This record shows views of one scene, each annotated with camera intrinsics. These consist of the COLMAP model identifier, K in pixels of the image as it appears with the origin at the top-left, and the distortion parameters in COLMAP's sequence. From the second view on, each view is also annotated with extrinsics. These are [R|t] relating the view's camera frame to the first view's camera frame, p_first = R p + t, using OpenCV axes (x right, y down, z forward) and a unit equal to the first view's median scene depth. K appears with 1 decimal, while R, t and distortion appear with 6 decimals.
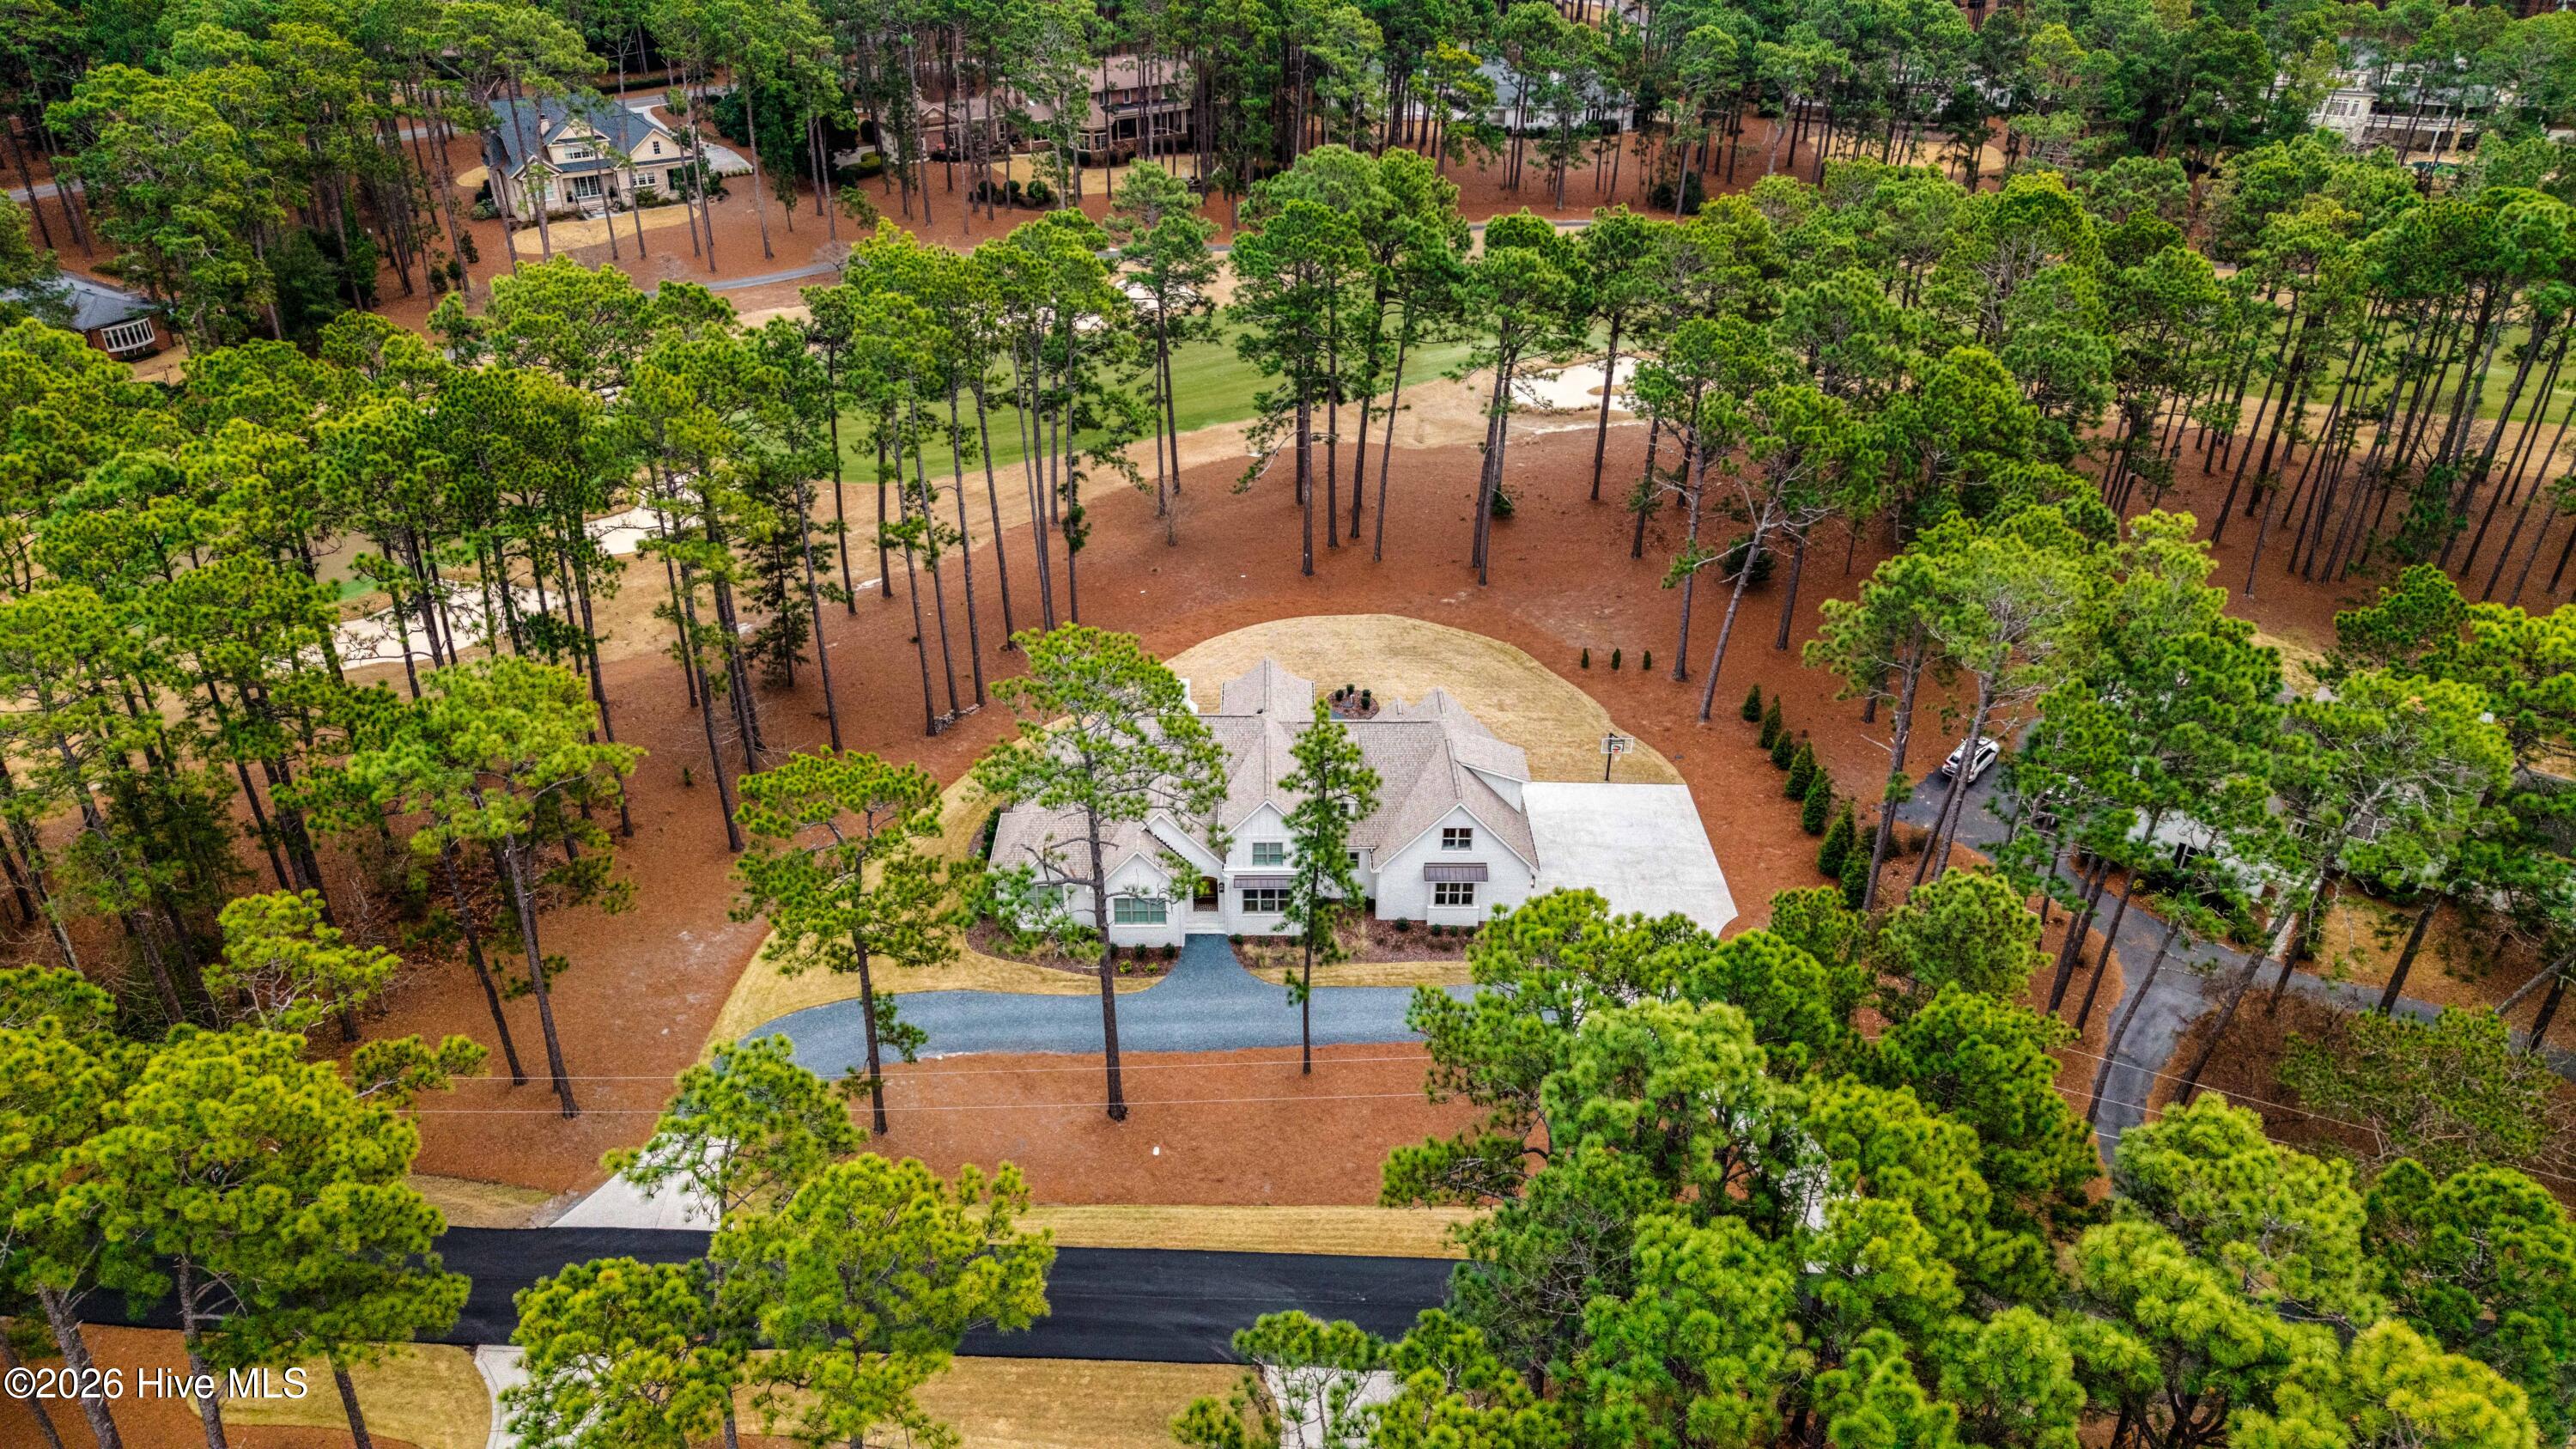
lens RADIAL K [[1722.1, 0, 1288.0], [0, 1722.1, 724.5], [0, 0, 1]] dist [0.004194, -0.002554]
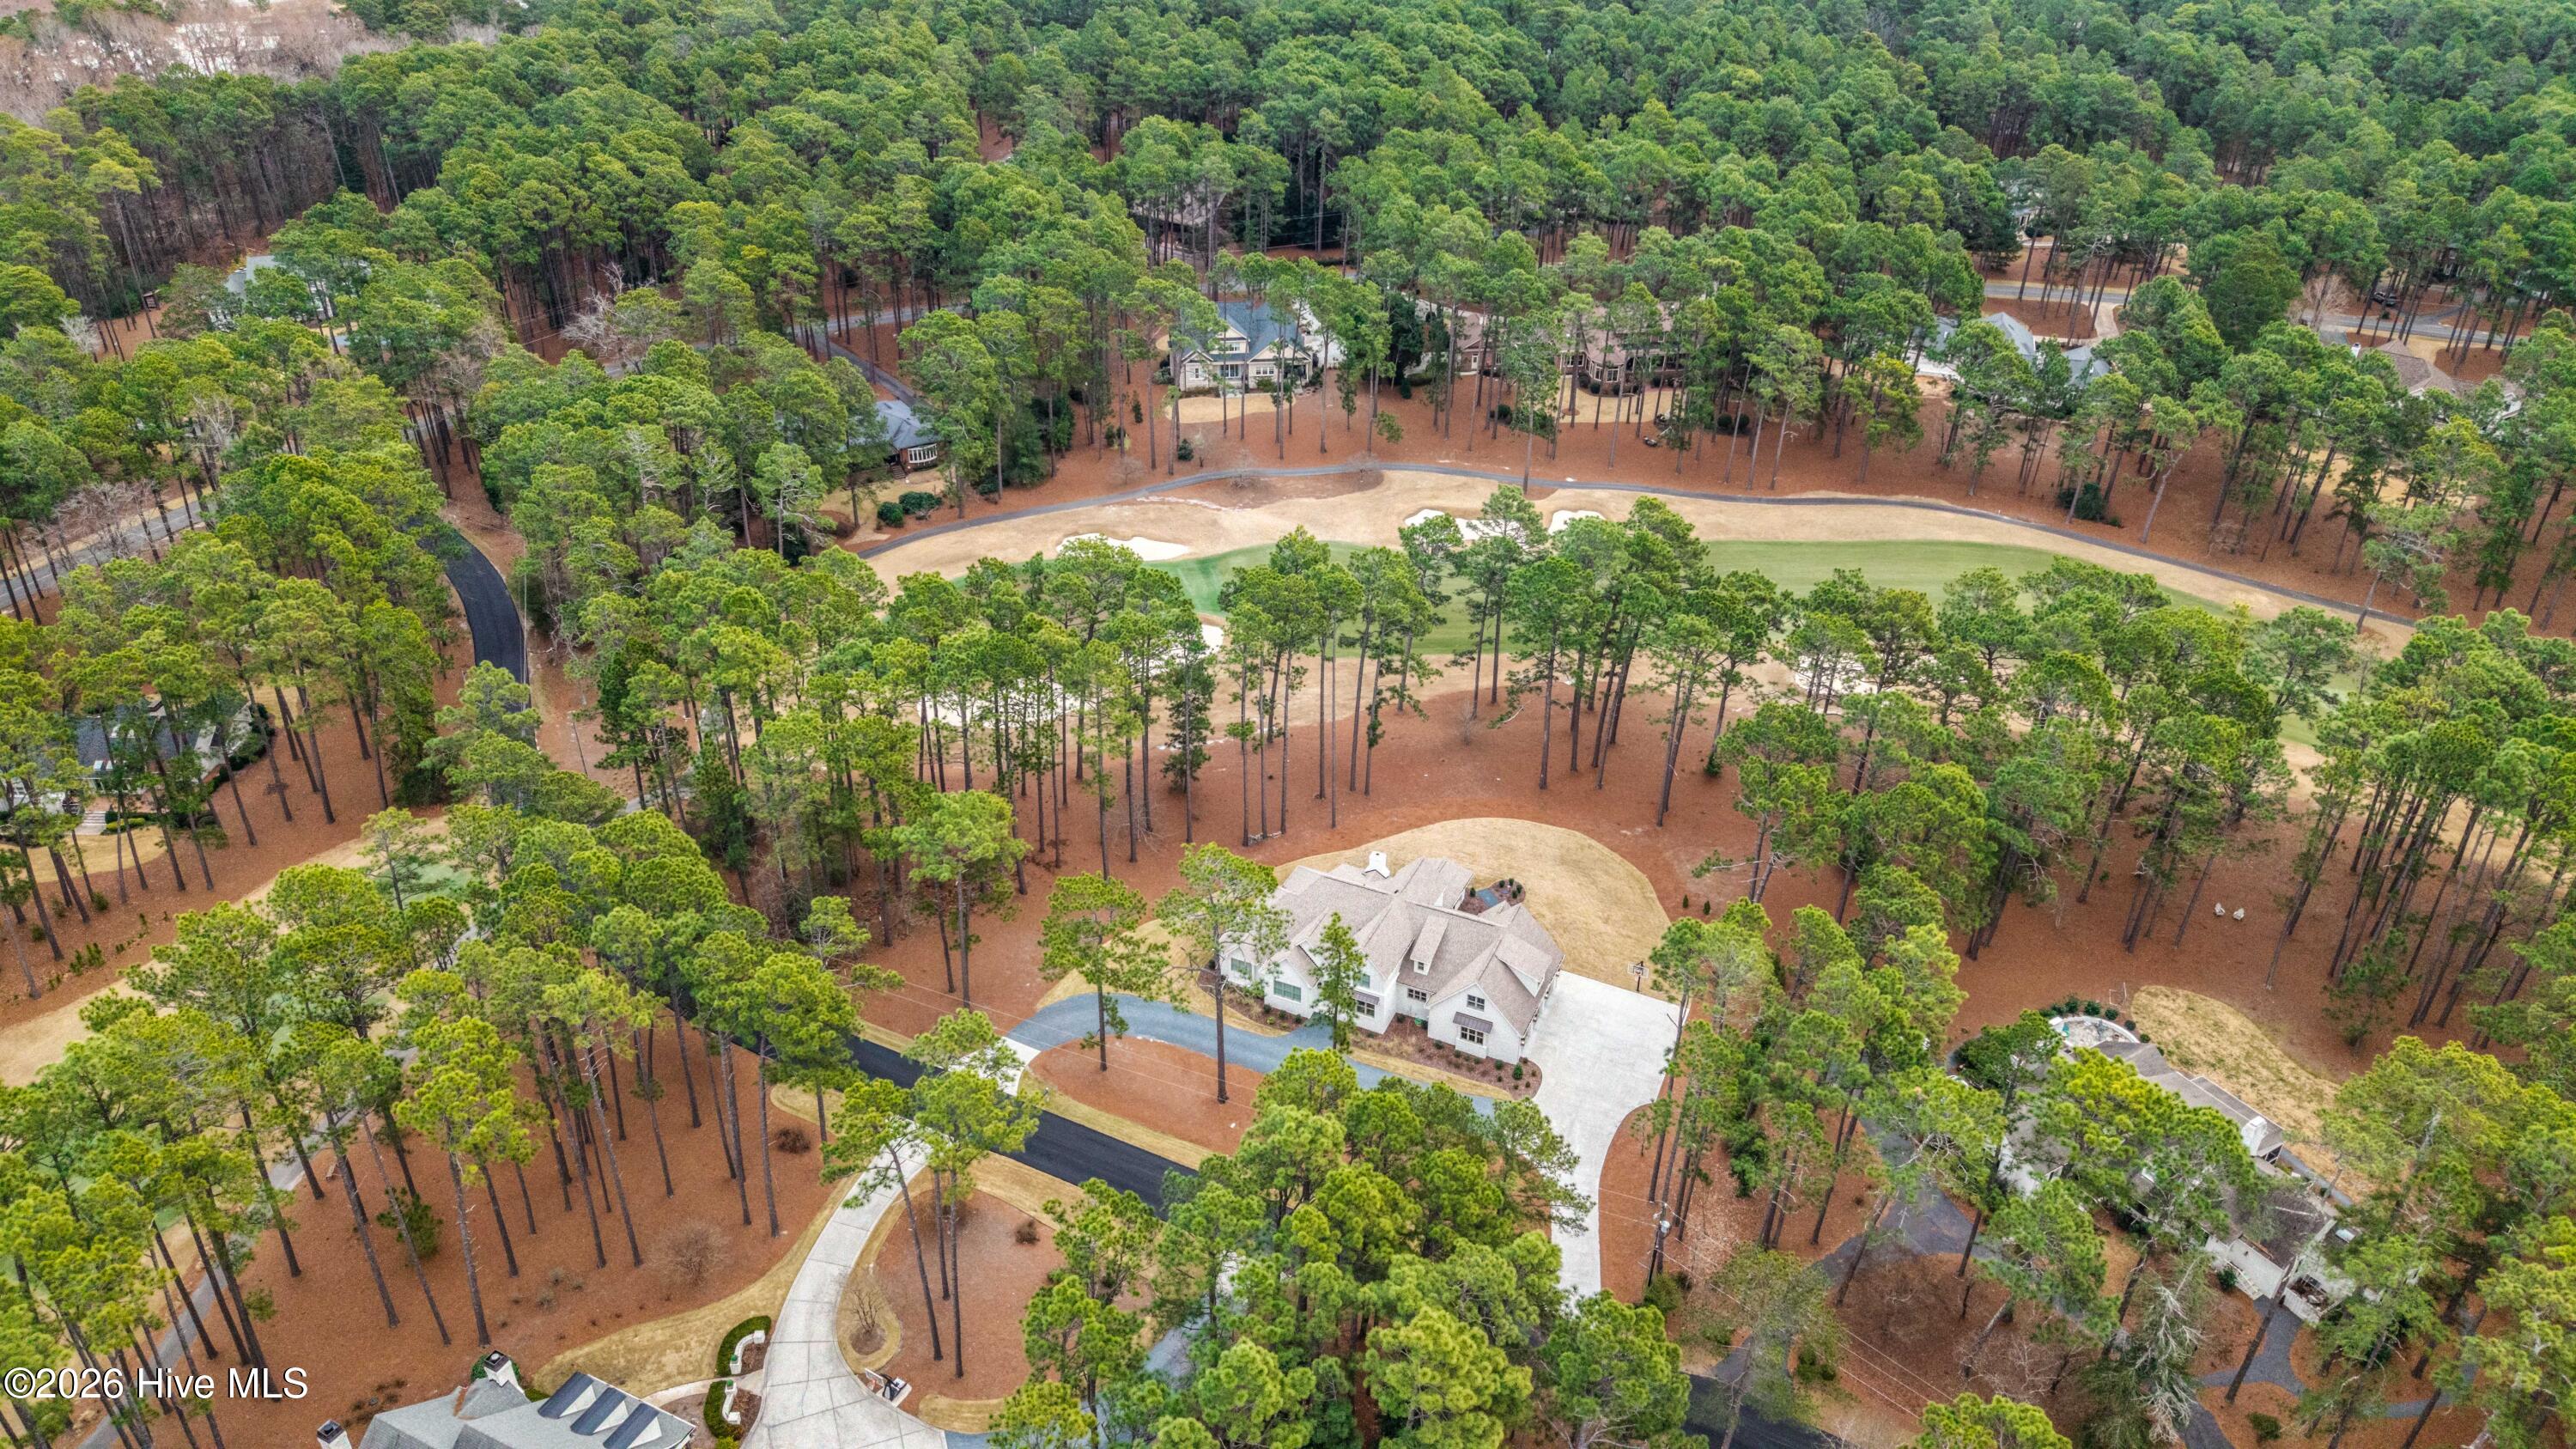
lens RADIAL K [[1693.4, 0, 1288.0], [0, 1693.4, 724.5], [0, 0, 1]] dist [0.081867, -0.129774]
pose [[0.902649, 0.221434, -0.369043, 0.460537], [-0.221501, 0.974221, 0.042781, -0.214778], [0.369002, 0.043127, 0.928427, -0.560608]]
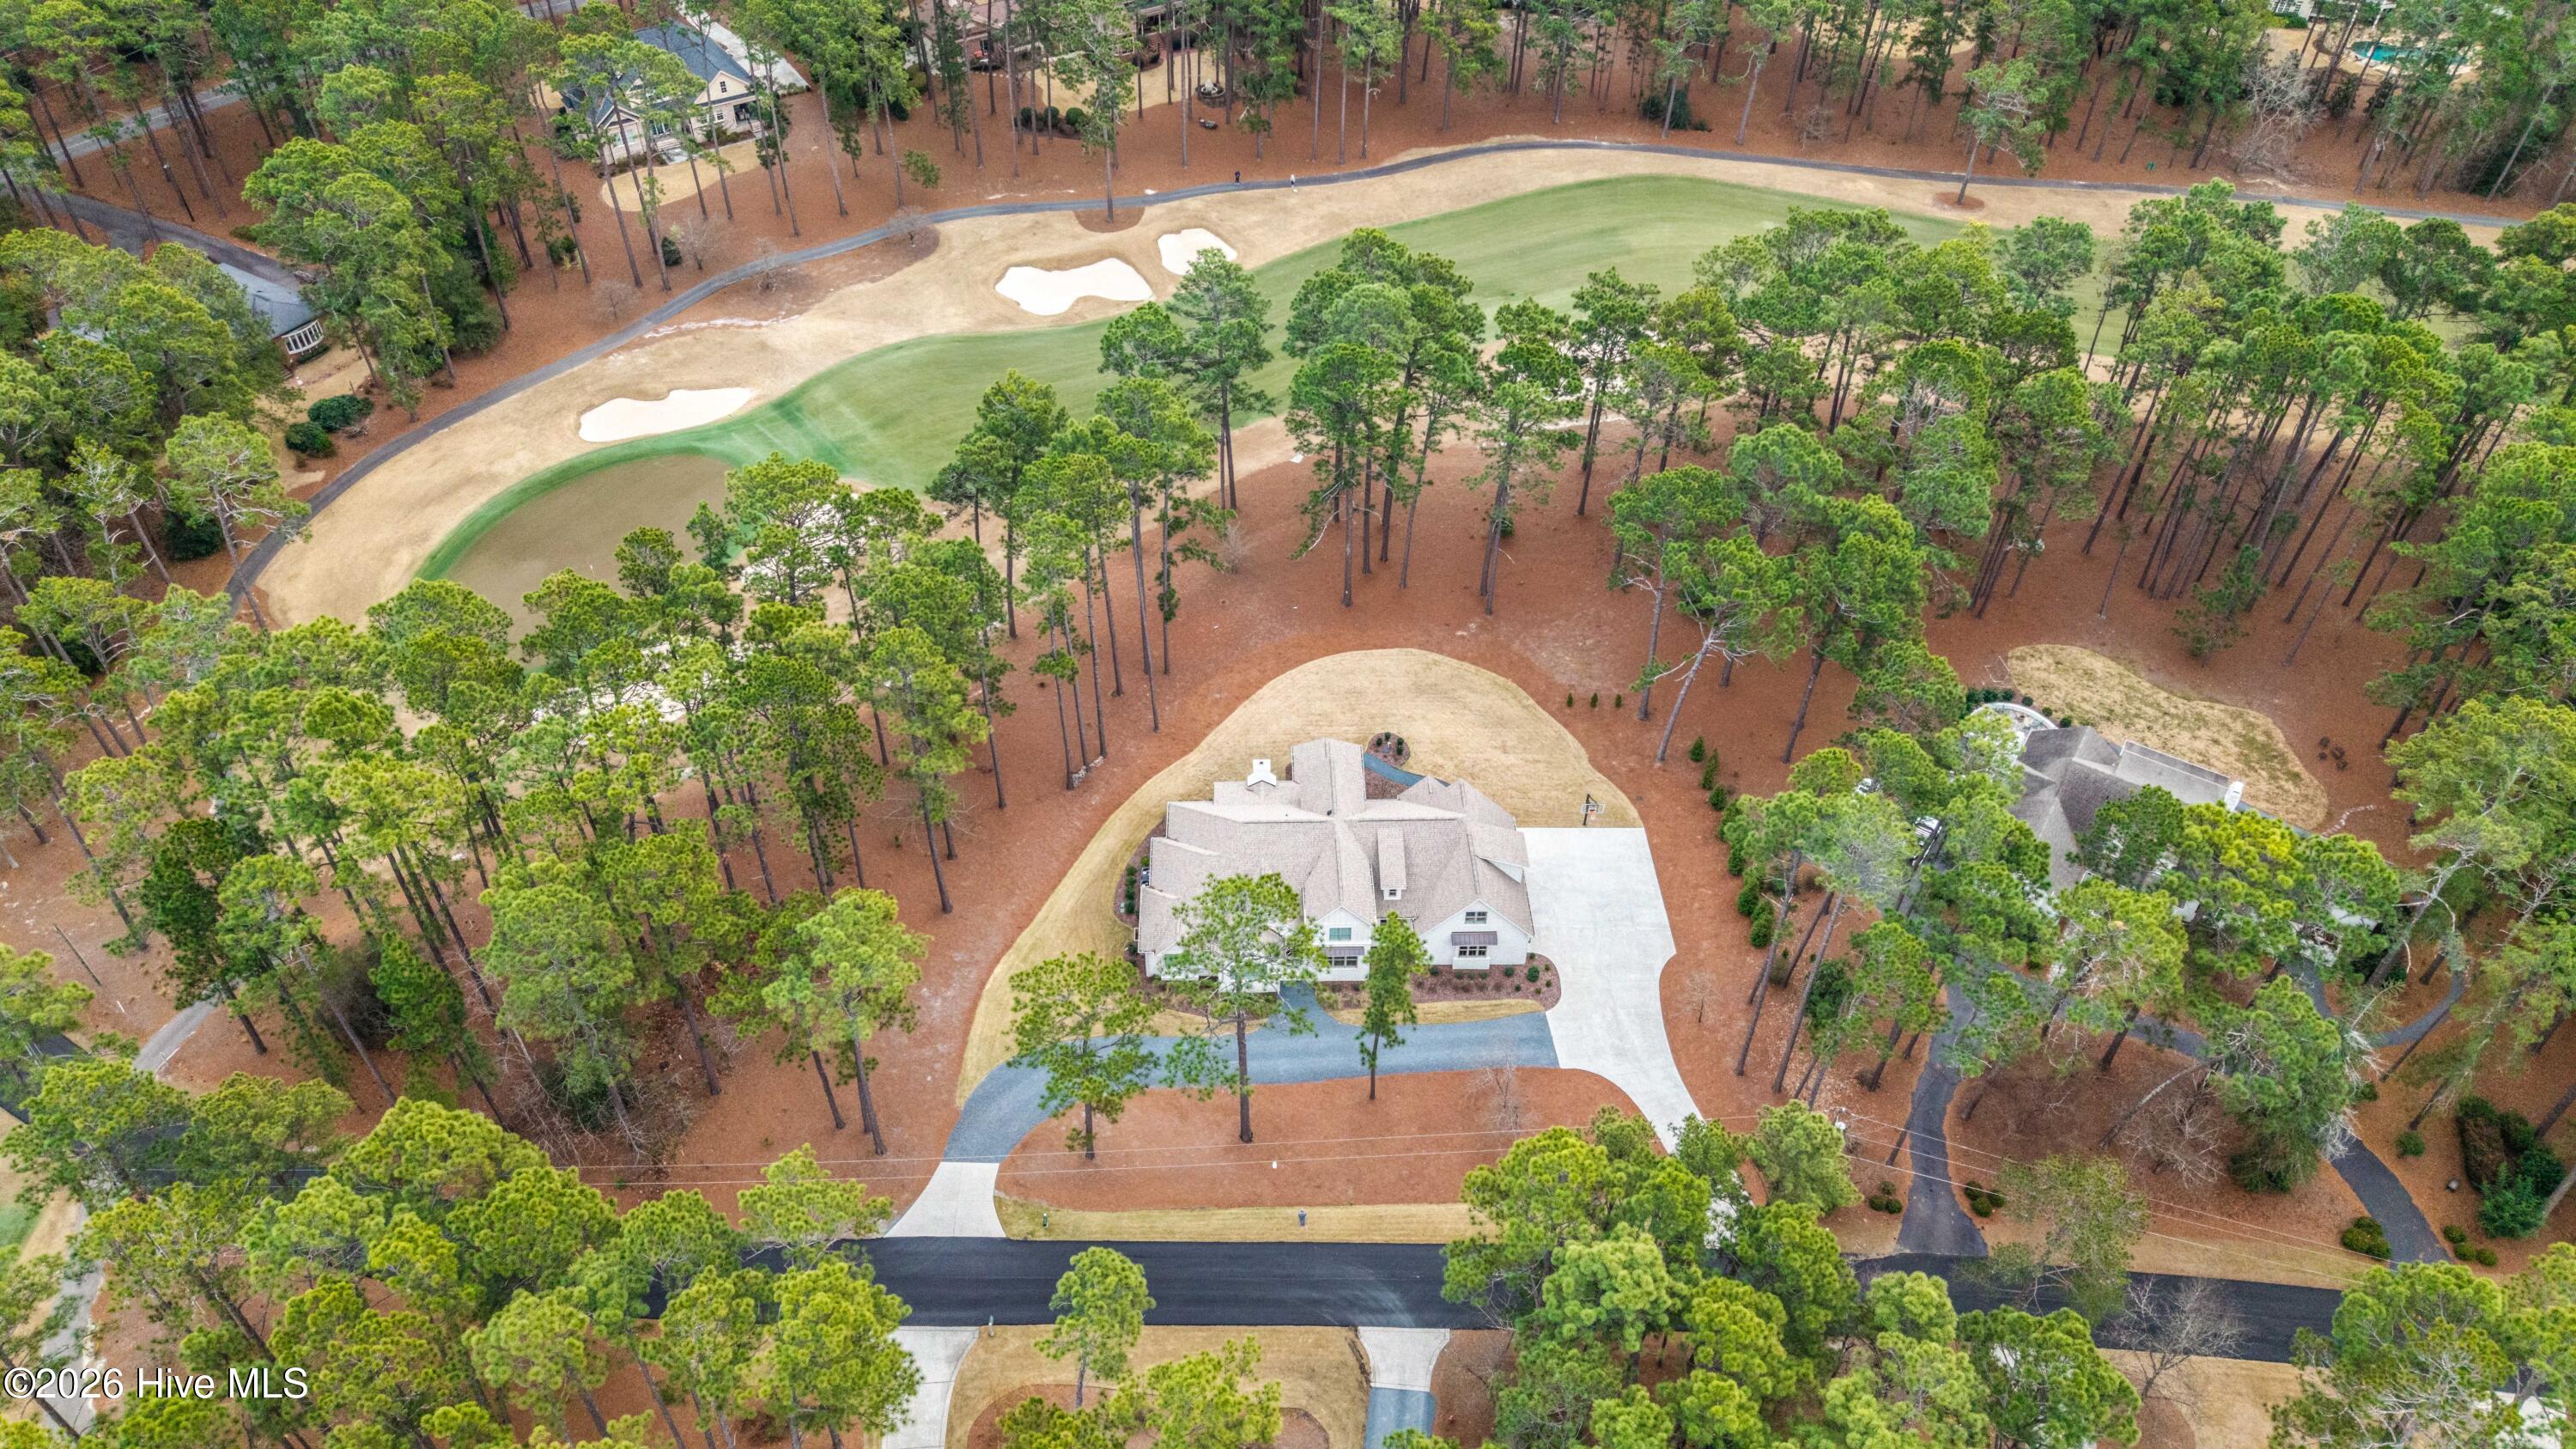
lens RADIAL K [[1722.1, 0, 1288.0], [0, 1722.1, 724.5], [0, 0, 1]] dist [0.004194, -0.002554]
pose [[0.999841, -0.010629, 0.014349, -0.069607], [0.007277, 0.976327, 0.216178, -0.376136], [-0.016307, -0.216039, 0.976249, -0.311629]]
